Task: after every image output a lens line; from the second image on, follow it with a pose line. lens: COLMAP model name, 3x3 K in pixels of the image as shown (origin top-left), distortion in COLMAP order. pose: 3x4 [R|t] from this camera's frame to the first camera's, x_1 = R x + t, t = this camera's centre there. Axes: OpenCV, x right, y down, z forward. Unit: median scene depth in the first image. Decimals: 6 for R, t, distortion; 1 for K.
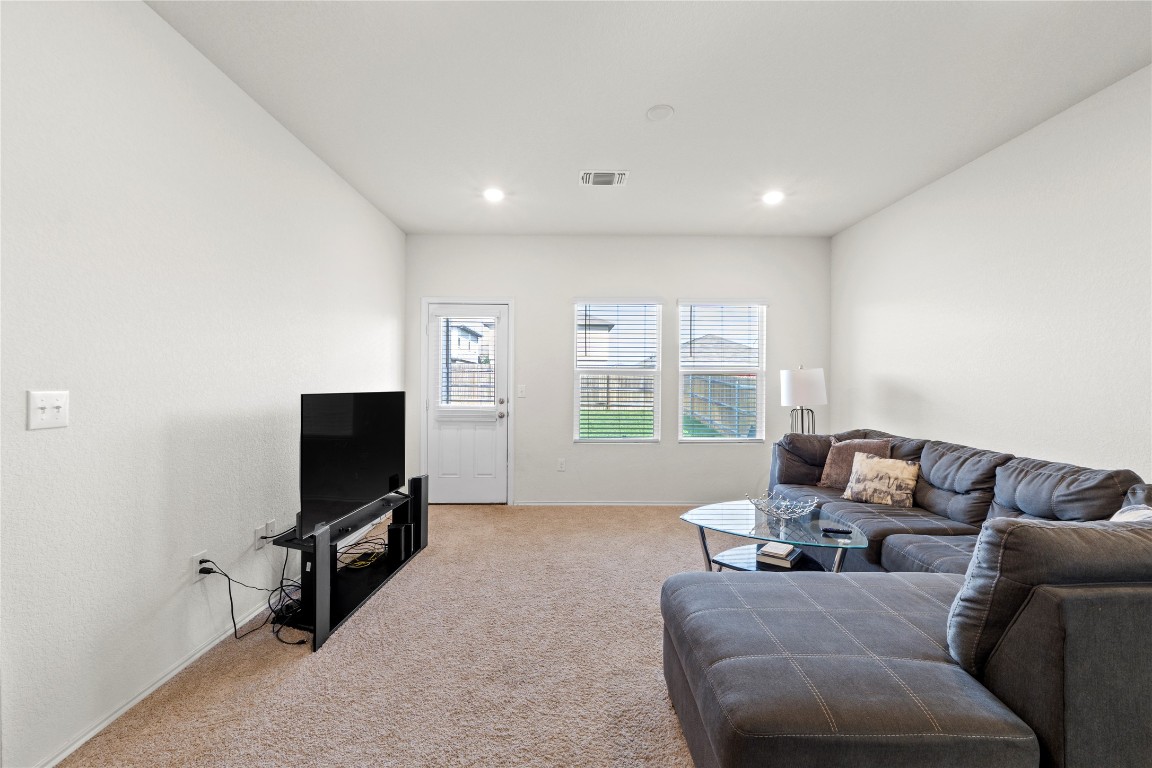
lens RADIAL K [[493.6, 0, 571.7], [0, 493.6, 380.4], [0, 0, 1]] dist [0.002189, 0.000040]
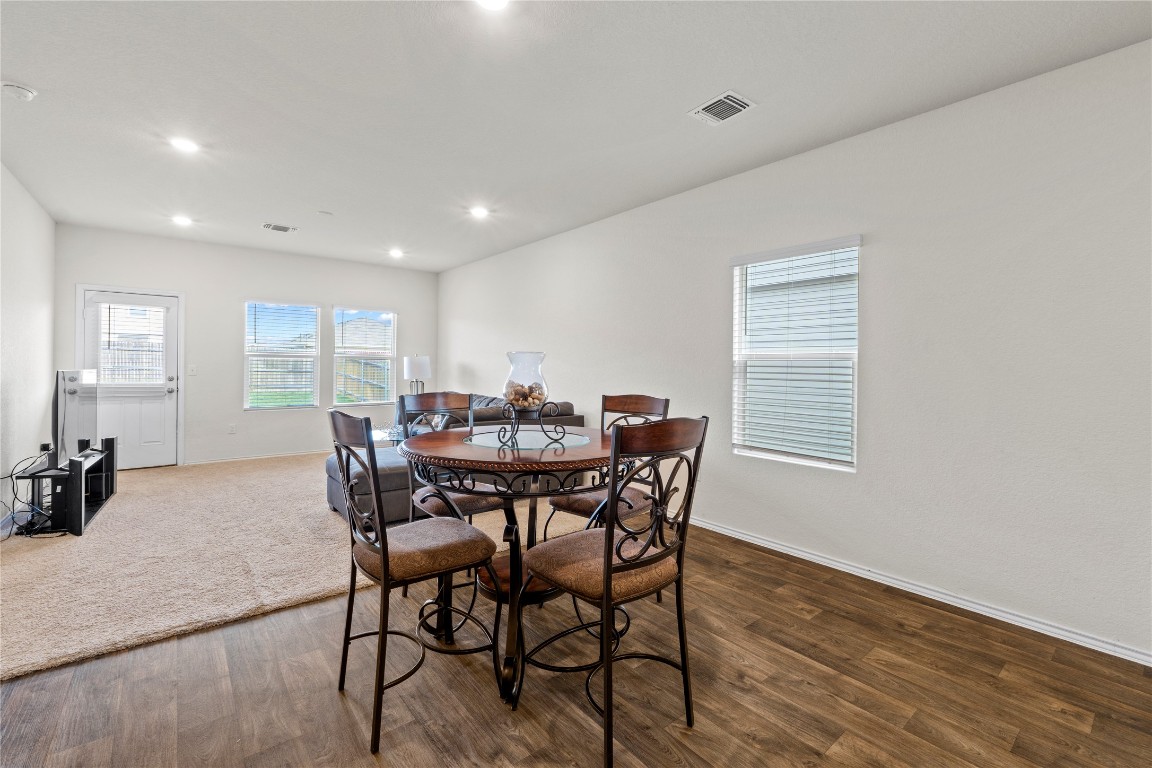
lens RADIAL K [[490.0, 0, 585.7], [0, 490.0, 373.6], [0, 0, 1]] dist [-0.001347, -0.001112]
pose [[0.769553, -0.004656, 0.638566, -0.128623], [-0.008710, 0.999804, 0.017787, 0.000156], [-0.638524, -0.019250, 0.769362, -0.553769]]
